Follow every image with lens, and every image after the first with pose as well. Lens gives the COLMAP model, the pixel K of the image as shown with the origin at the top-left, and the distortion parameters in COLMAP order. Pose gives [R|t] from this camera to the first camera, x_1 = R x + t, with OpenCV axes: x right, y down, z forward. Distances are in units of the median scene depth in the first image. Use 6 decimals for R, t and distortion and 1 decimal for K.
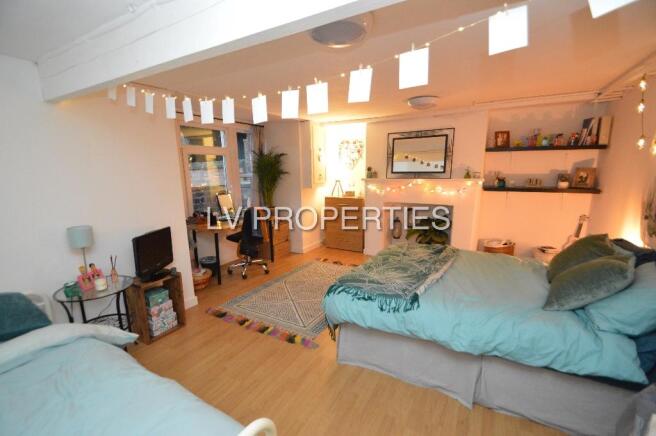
lens RADIAL K [[292.2, 0, 324.9], [0, 292.2, 225.9], [0, 0, 1]] dist [0.000272, -0.000845]
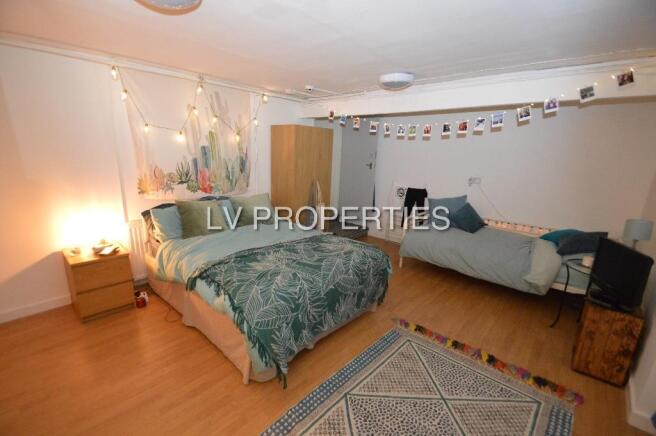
lens RADIAL K [[292.2, 0, 324.9], [0, 292.2, 225.9], [0, 0, 1]] dist [0.000272, -0.000845]
pose [[-0.975694, -0.074731, 0.206001, 0.023096], [0.020748, 0.904327, 0.426336, -0.370707], [-0.218152, 0.420247, -0.880796, 1.820095]]
